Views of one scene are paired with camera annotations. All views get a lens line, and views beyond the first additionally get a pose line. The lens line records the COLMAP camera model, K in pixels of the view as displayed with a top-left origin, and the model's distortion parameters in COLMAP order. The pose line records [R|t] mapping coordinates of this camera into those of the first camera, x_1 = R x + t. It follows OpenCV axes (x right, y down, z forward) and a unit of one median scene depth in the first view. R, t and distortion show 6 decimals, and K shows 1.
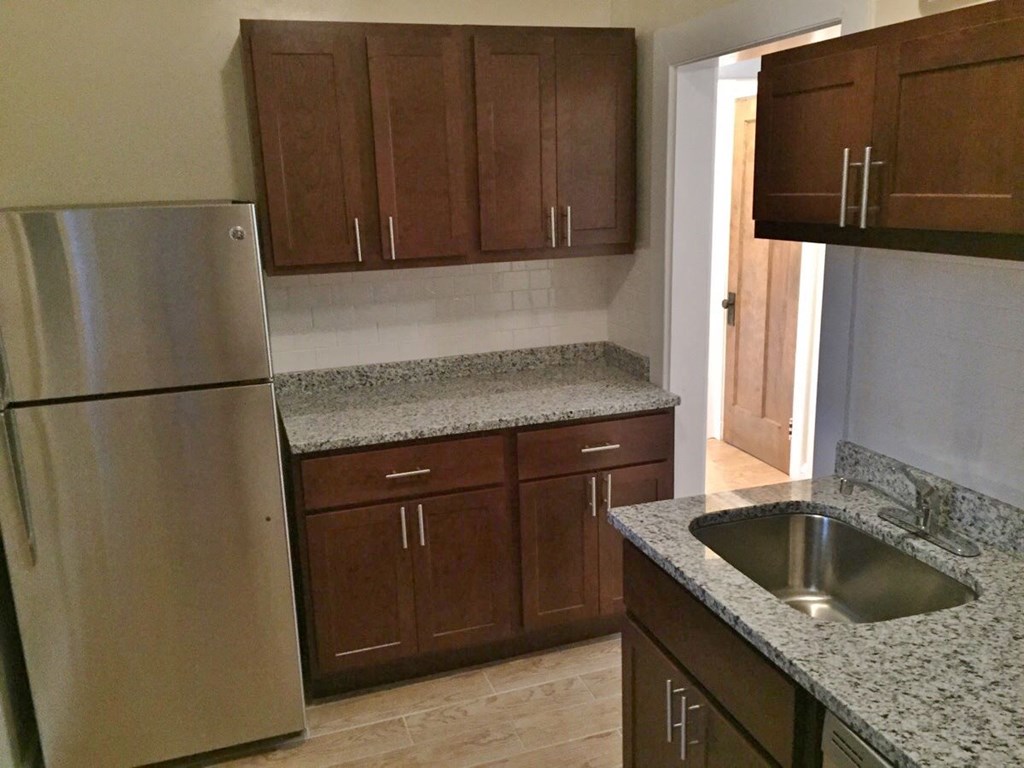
lens RADIAL K [[851.3, 0, 512.0], [0, 851.3, 384.0], [0, 0, 1]] dist [0.051126, -0.105811]
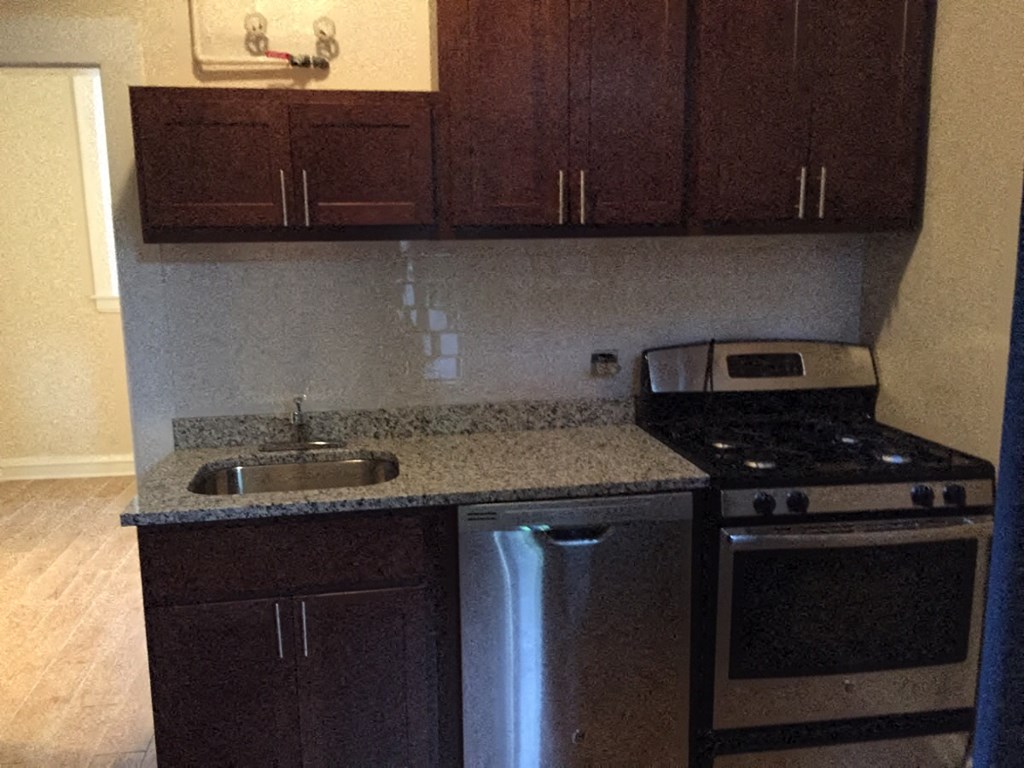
lens RADIAL K [[851.3, 0, 512.0], [0, 851.3, 384.0], [0, 0, 1]] dist [0.051126, -0.105811]
pose [[0.170022, -0.152774, 0.973526, -0.835688], [0.236593, 0.965343, 0.110170, -0.000636], [-0.956617, 0.211598, 0.200275, 0.377659]]
